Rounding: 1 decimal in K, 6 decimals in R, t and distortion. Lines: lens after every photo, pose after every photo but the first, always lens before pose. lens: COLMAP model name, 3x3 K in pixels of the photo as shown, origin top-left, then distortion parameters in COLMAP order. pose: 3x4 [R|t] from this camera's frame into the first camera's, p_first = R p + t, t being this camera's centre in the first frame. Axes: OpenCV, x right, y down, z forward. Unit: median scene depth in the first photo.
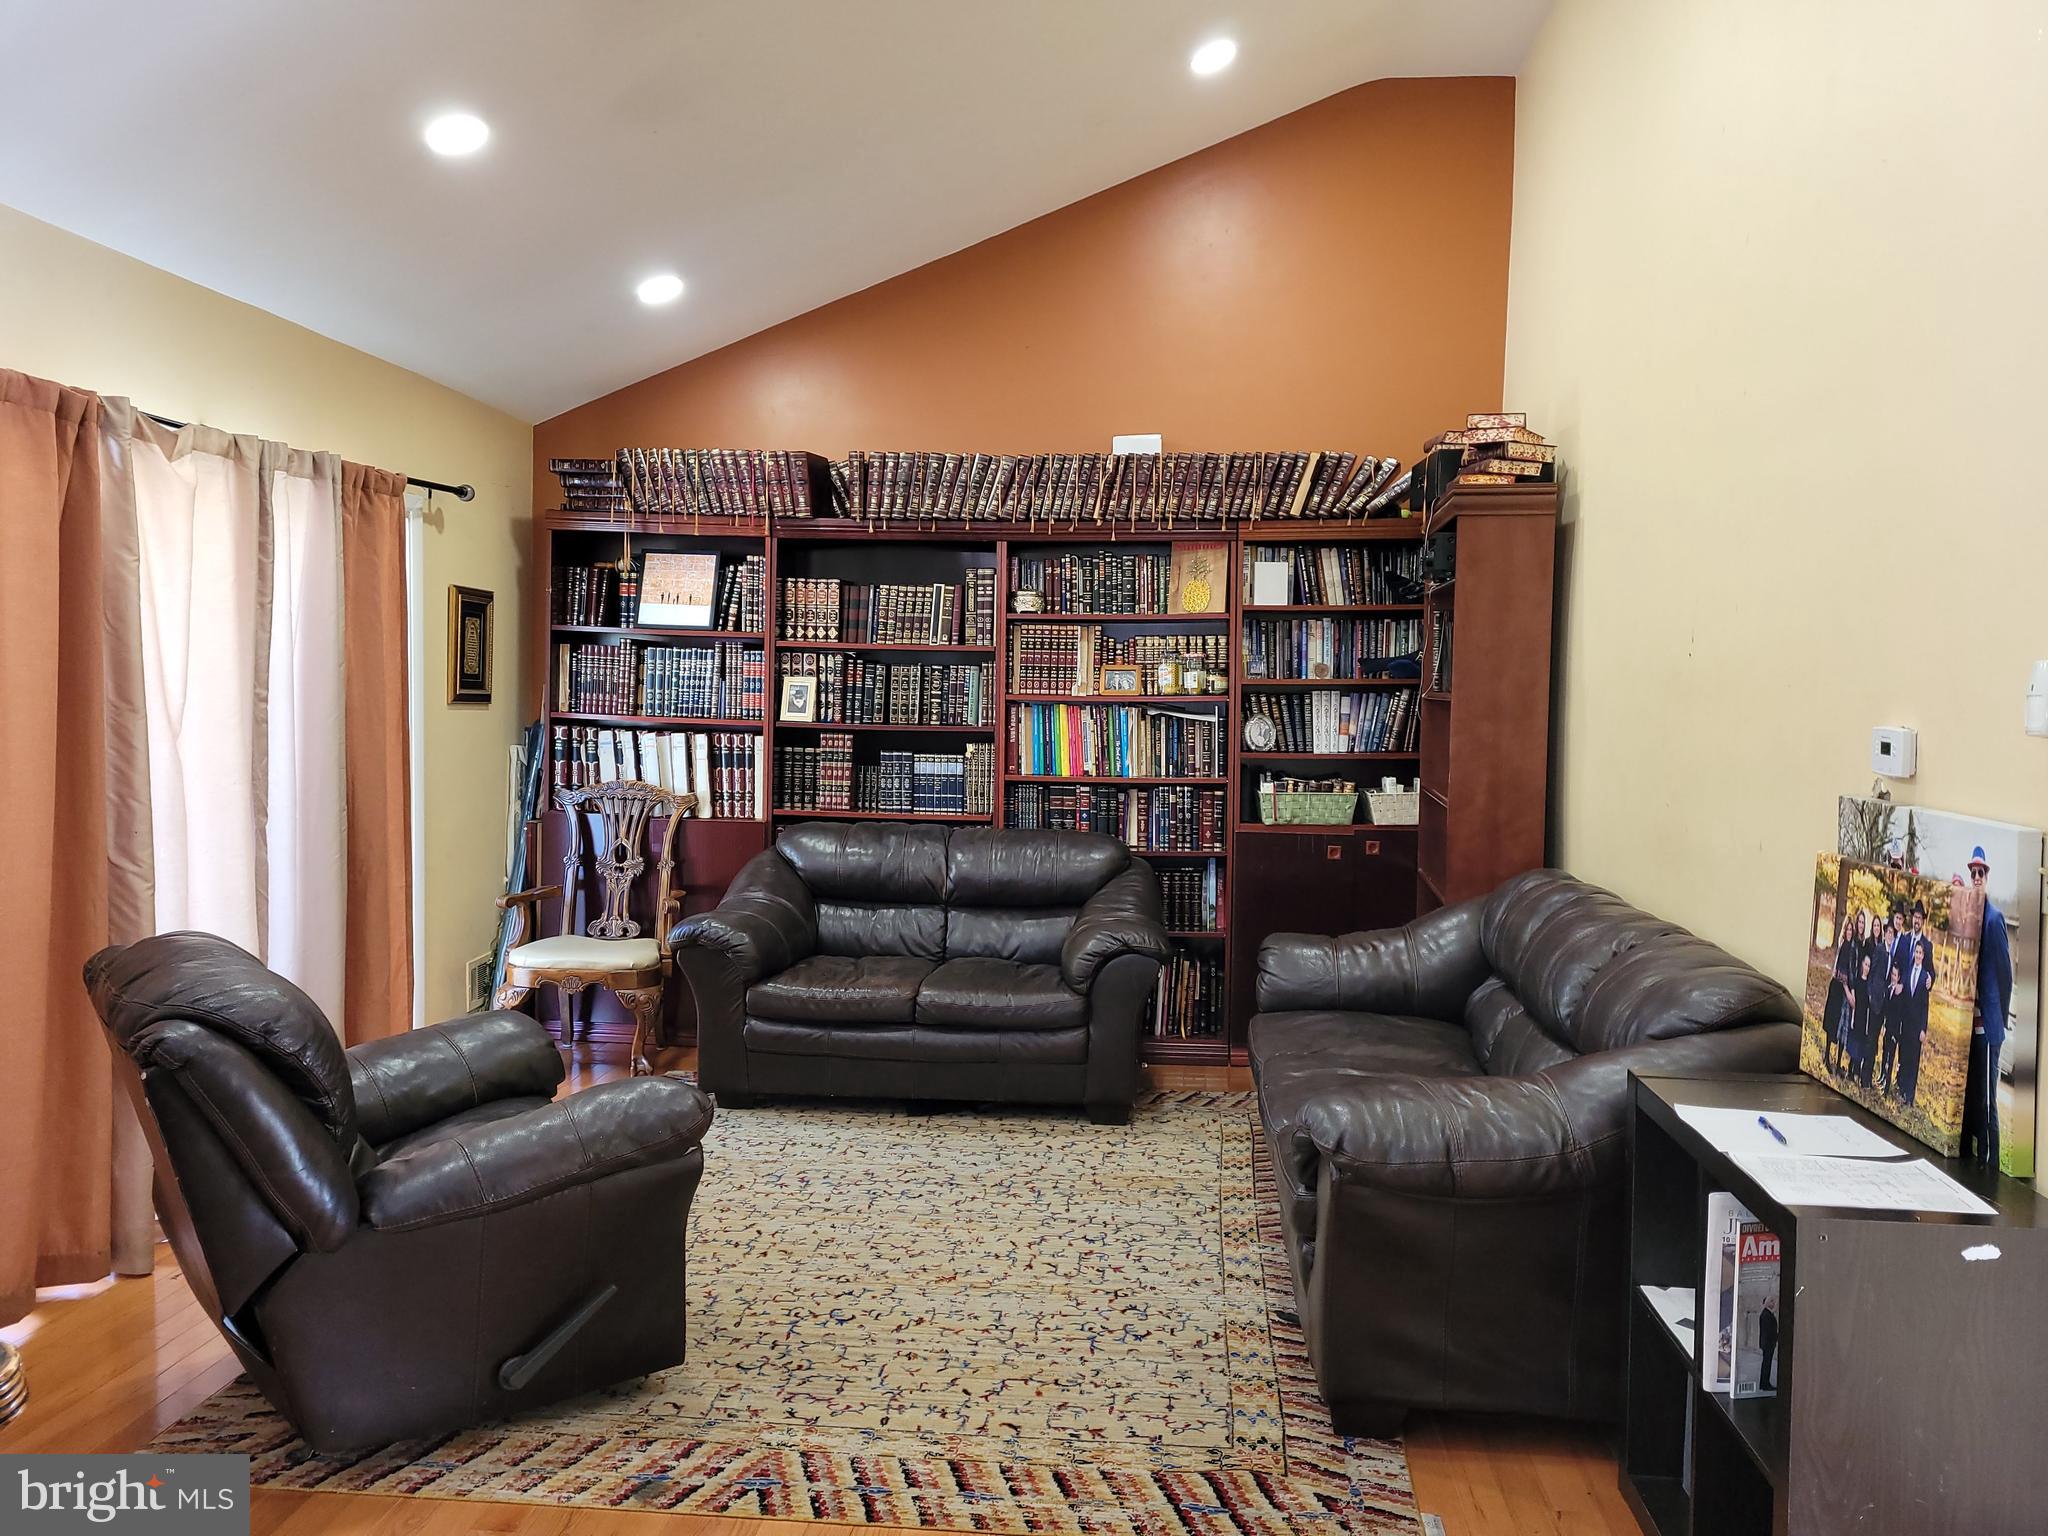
lens RADIAL K [[1550.6, 0, 1023.1], [0, 1550.6, 760.3], [0, 0, 1]] dist [0.063777, -0.029161]
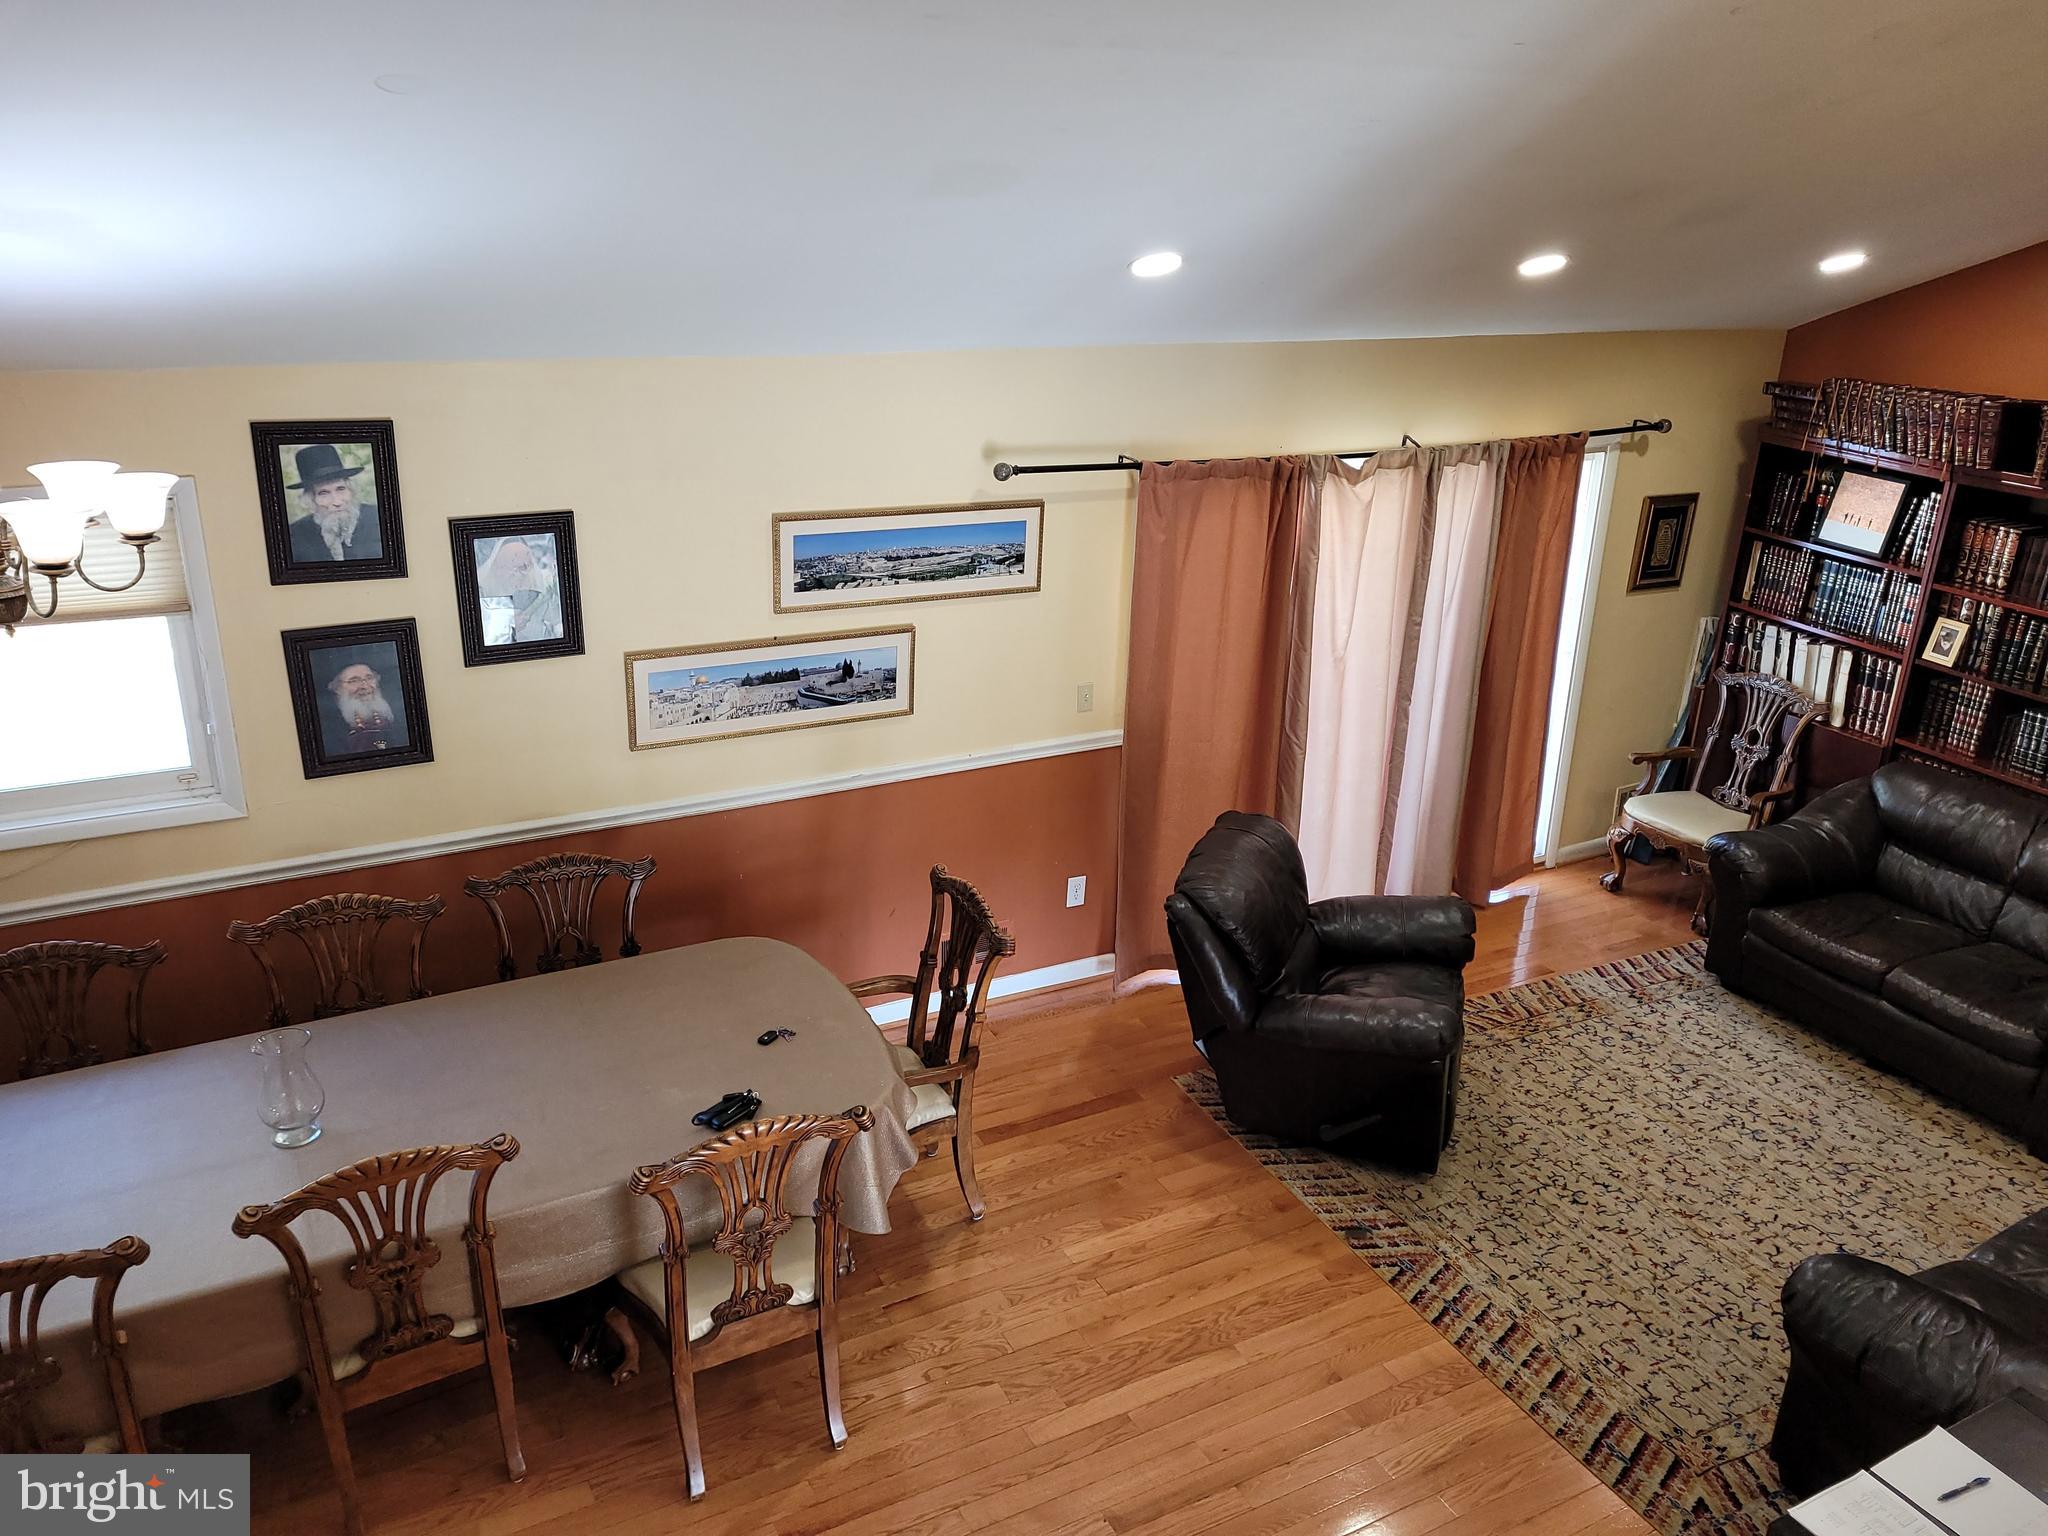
lens RADIAL K [[1550.6, 0, 1016.1], [0, 1550.6, 769.3], [0, 0, 1]] dist [0.063777, -0.029161]
pose [[0.534859, 0.297149, -0.790967, 0.376771], [-0.041333, 0.944201, 0.326766, -0.275751], [0.843930, -0.142081, 0.517296, -0.064897]]
